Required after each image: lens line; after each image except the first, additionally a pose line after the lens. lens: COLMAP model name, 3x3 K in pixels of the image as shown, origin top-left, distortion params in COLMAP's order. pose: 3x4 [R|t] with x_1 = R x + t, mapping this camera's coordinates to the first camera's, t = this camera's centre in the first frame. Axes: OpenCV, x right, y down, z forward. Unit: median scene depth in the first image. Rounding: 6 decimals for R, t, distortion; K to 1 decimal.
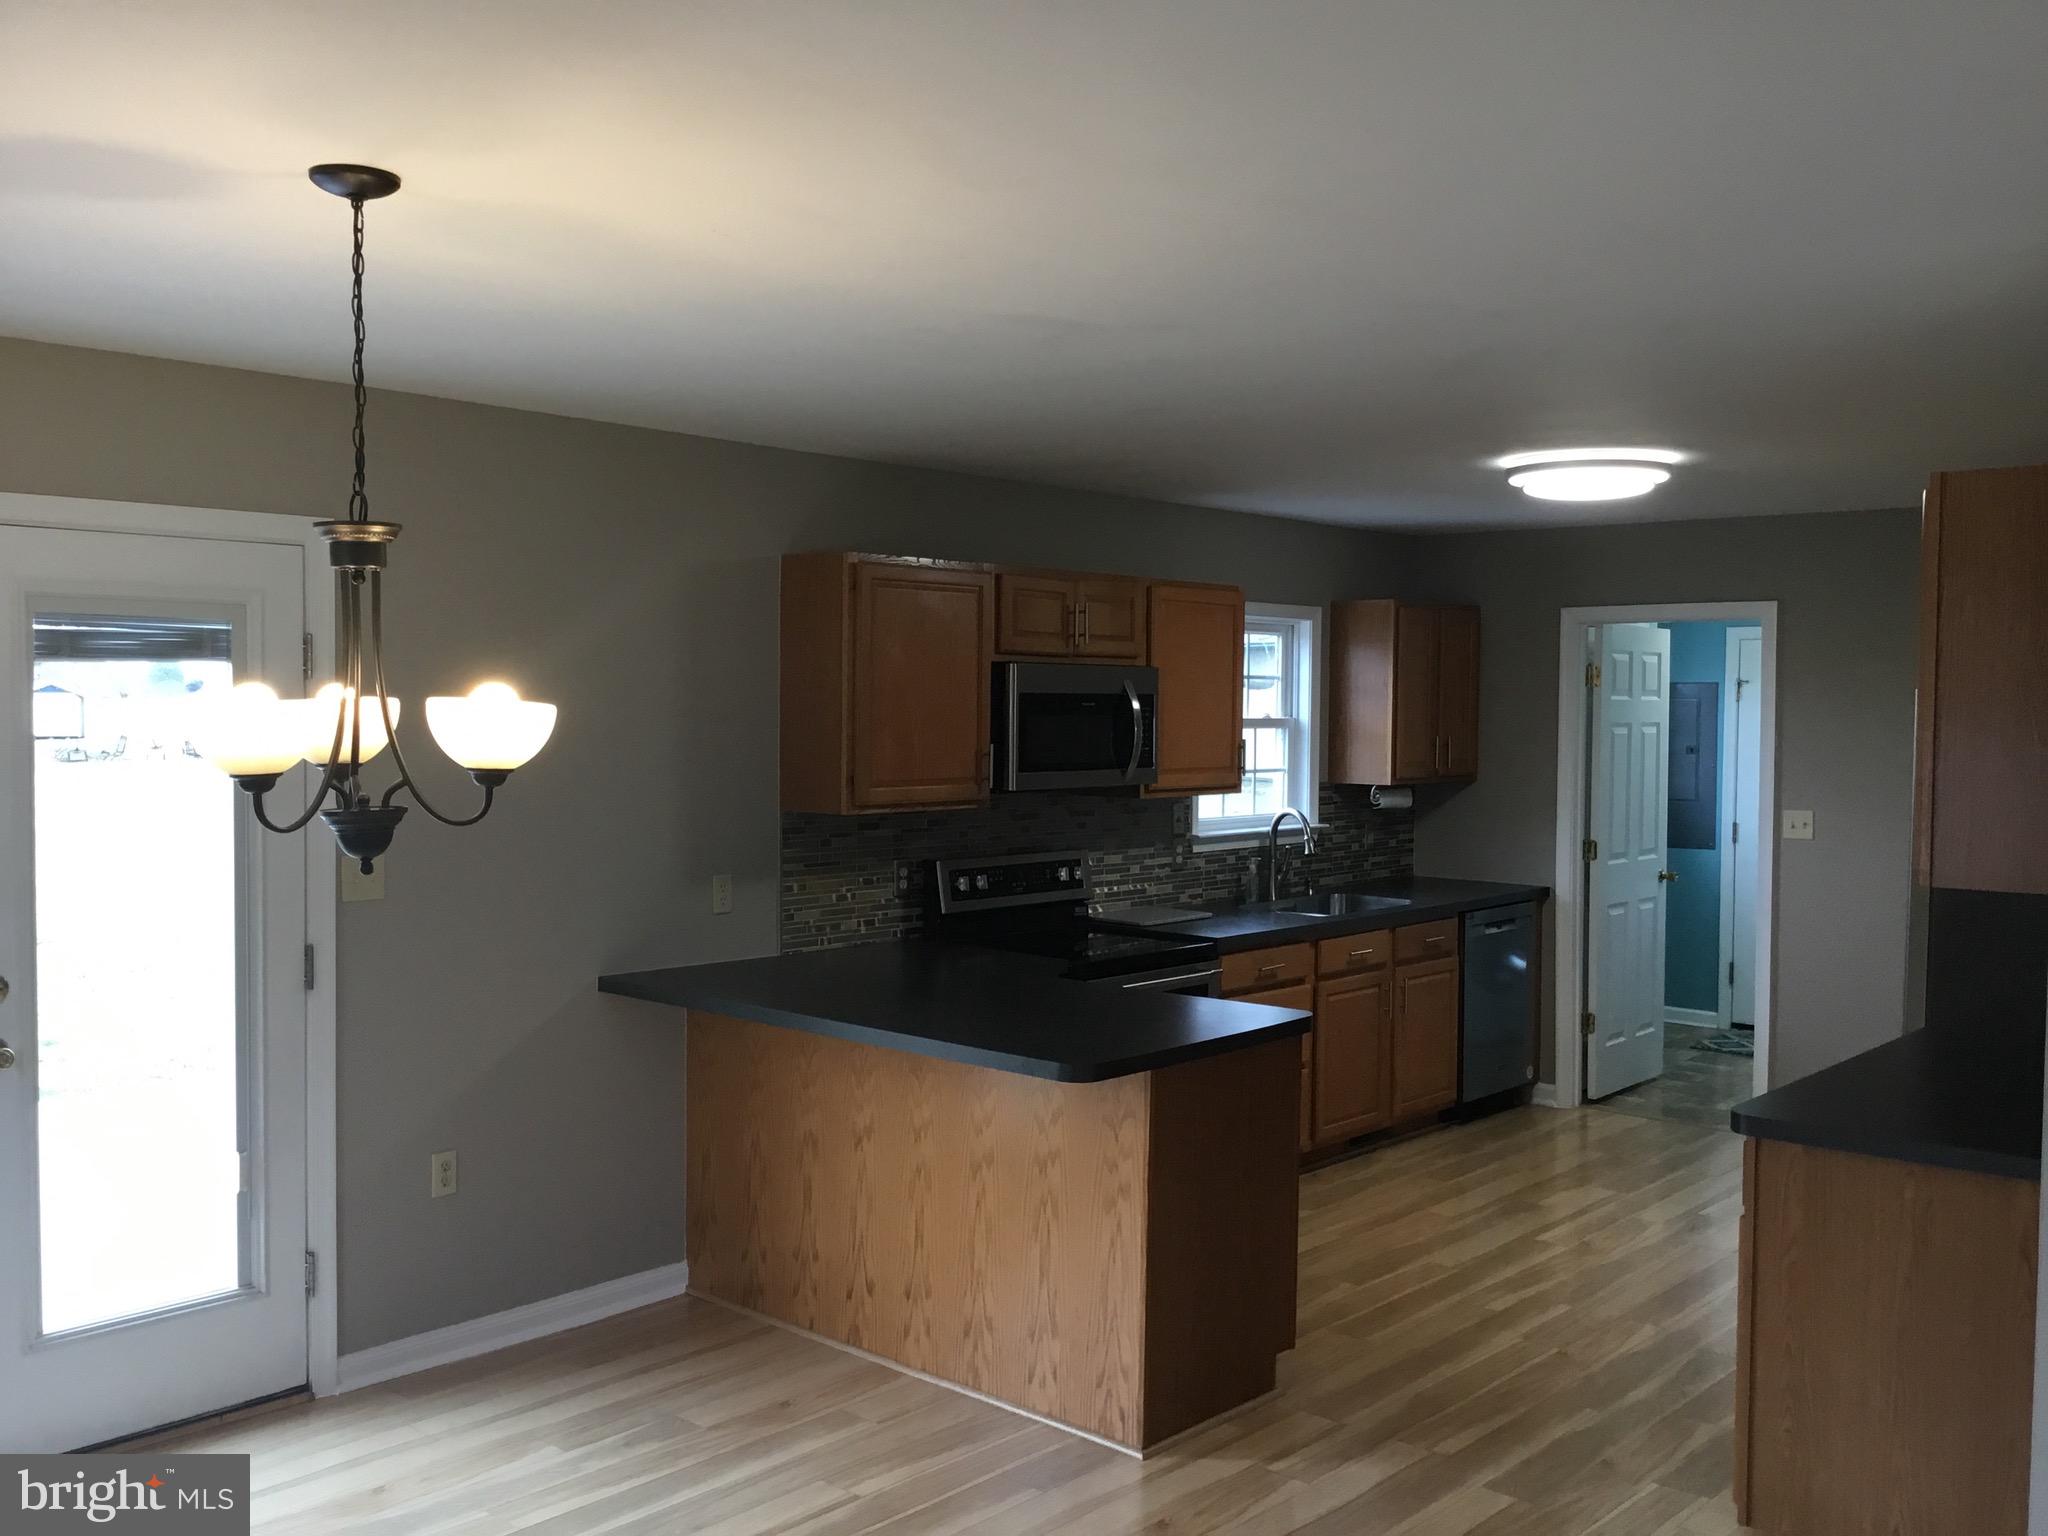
lens RADIAL K [[1852.0, 0, 1029.9], [0, 1852.0, 765.7], [0, 0, 1]] dist [0.098341, -0.196909]
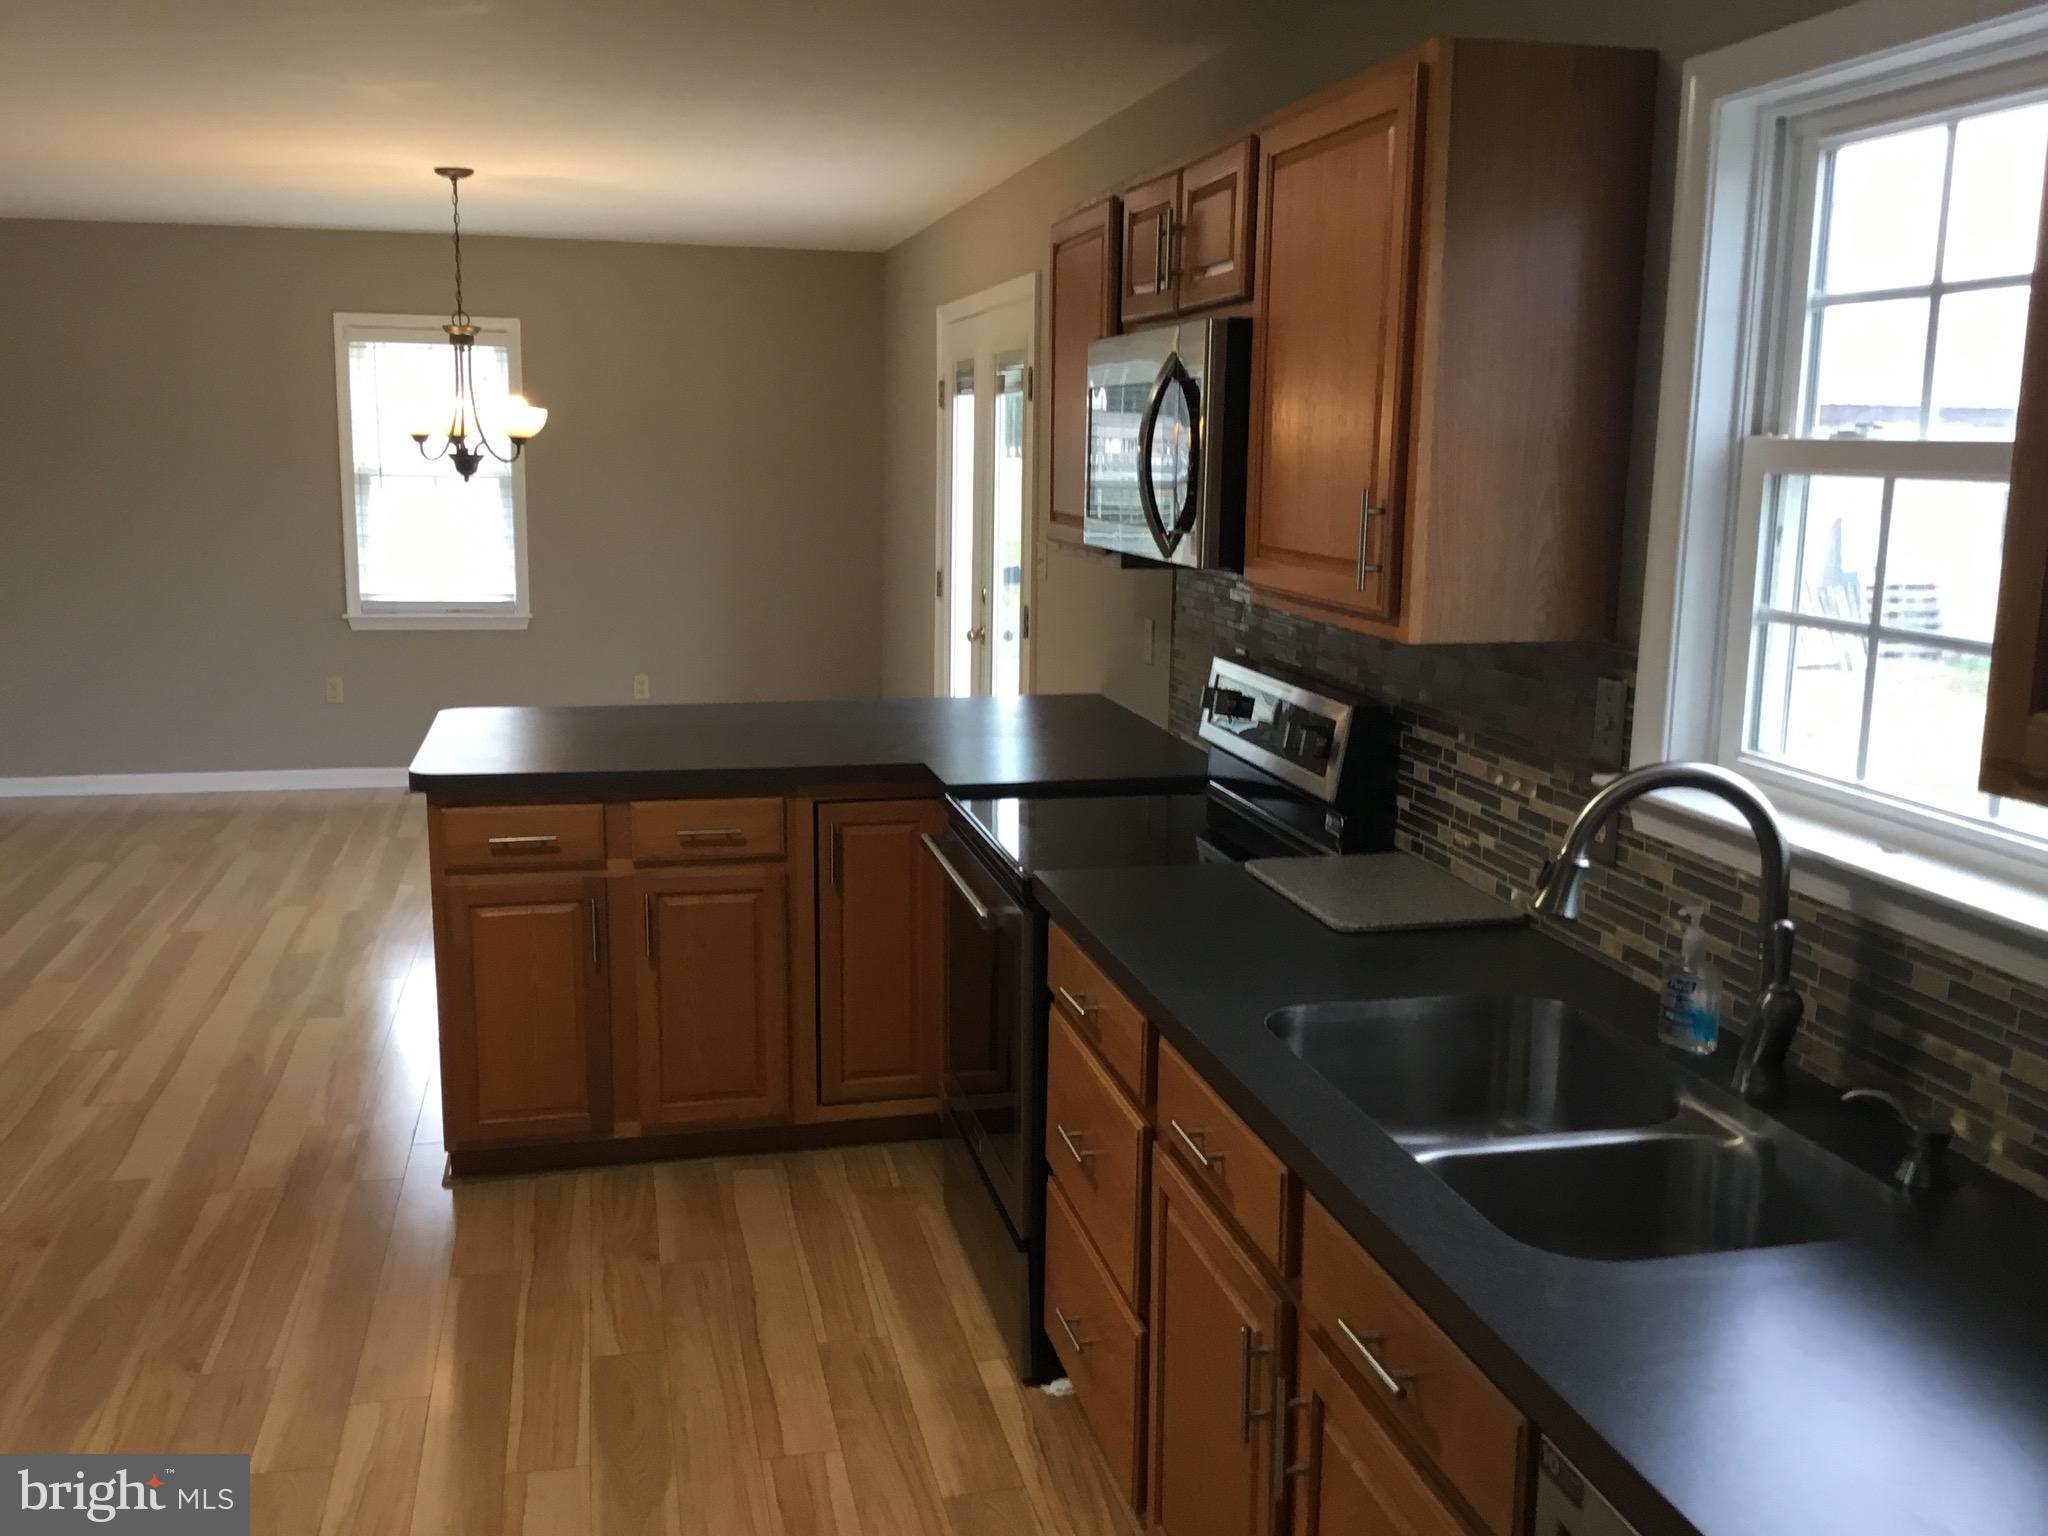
lens RADIAL K [[1852.0, 0, 1037.9], [0, 1852.0, 768.7], [0, 0, 1]] dist [0.098341, -0.196909]
pose [[-0.575334, 0.125829, -0.808182, 0.555715], [-0.050085, 0.980822, 0.188363, -0.031608], [0.816384, 0.148849, -0.557998, 1.413856]]
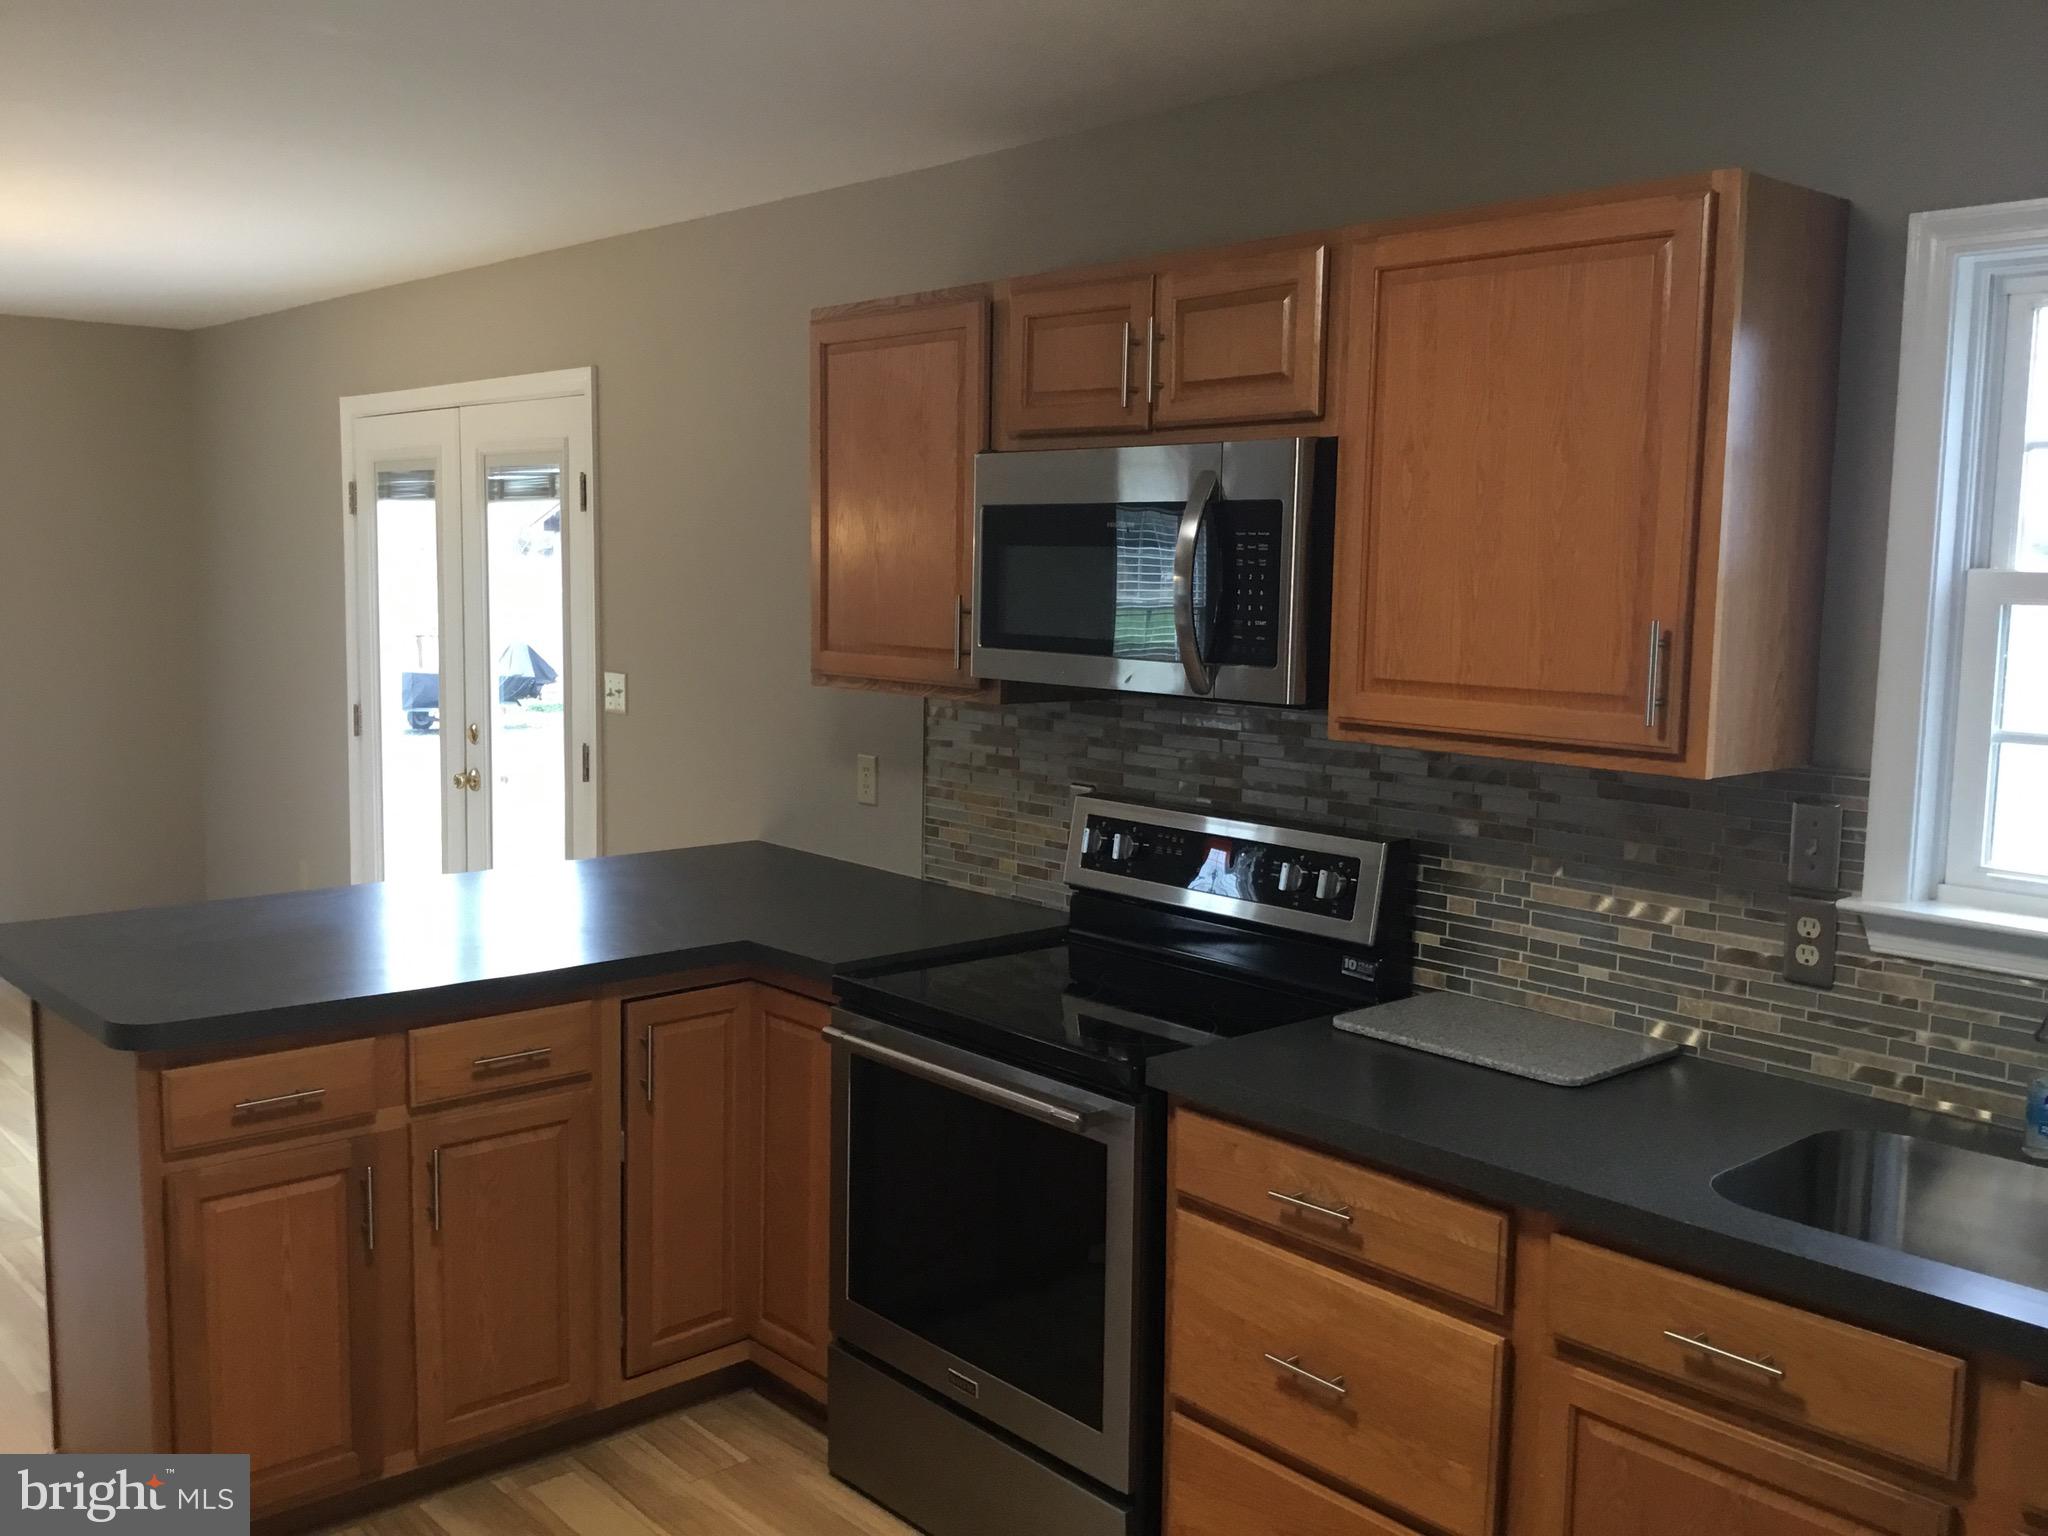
lens RADIAL K [[1852.0, 0, 1040.2], [0, 1852.0, 764.9], [0, 0, 1]] dist [0.098341, -0.196909]
pose [[-0.109196, 0.096299, -0.989345, 0.583888], [-0.056836, 0.993063, 0.102934, -0.020651], [0.992394, 0.067471, -0.102965, 1.125253]]
